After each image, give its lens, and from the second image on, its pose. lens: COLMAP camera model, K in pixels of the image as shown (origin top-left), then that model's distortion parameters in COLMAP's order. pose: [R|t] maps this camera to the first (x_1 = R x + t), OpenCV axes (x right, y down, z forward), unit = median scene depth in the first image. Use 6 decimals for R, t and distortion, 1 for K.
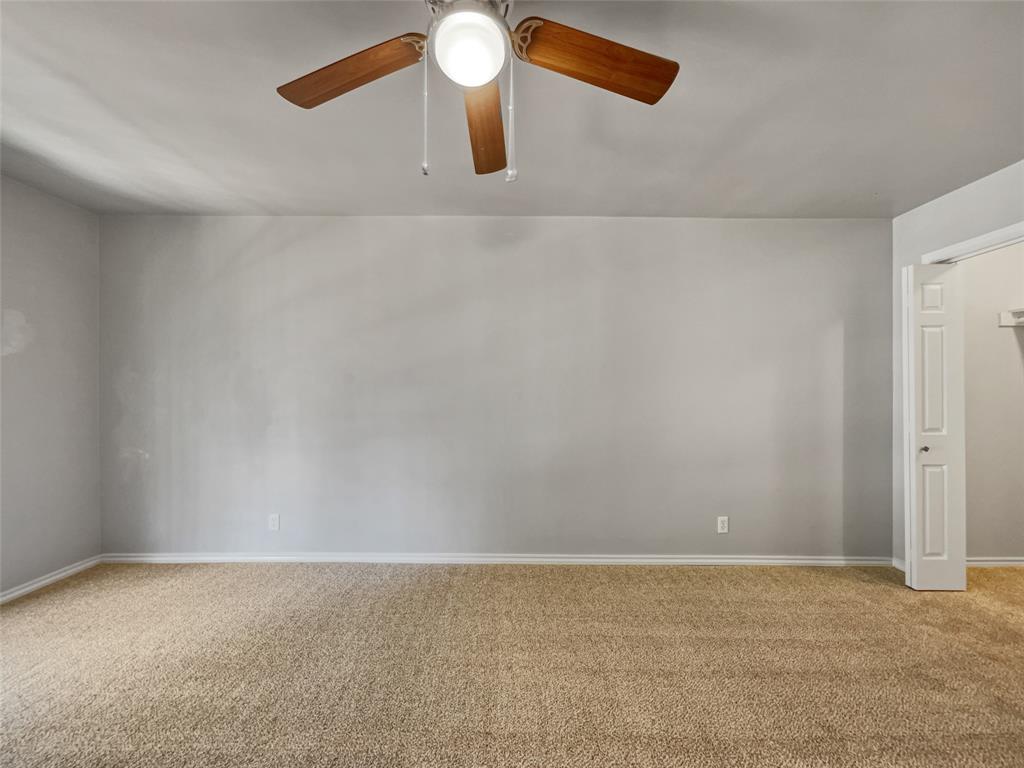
lens RADIAL K [[418.9, 0, 512.4], [0, 418.9, 388.4], [0, 0, 1]] dist [-0.000782, -0.000141]
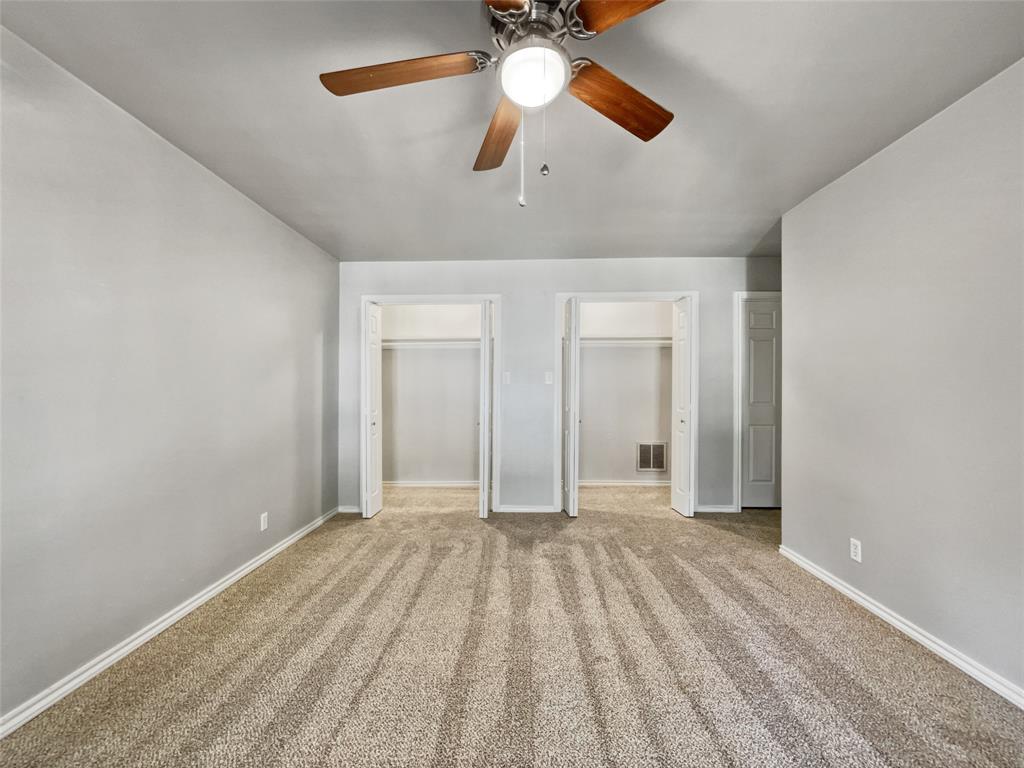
lens RADIAL K [[418.9, 0, 512.4], [0, 418.9, 388.4], [0, 0, 1]] dist [-0.000782, -0.000141]
pose [[0.026903, -0.003020, 0.999633, -0.528749], [-0.013224, 0.999907, 0.003377, 0.001933], [-0.999551, -0.013310, 0.026860, 0.449759]]
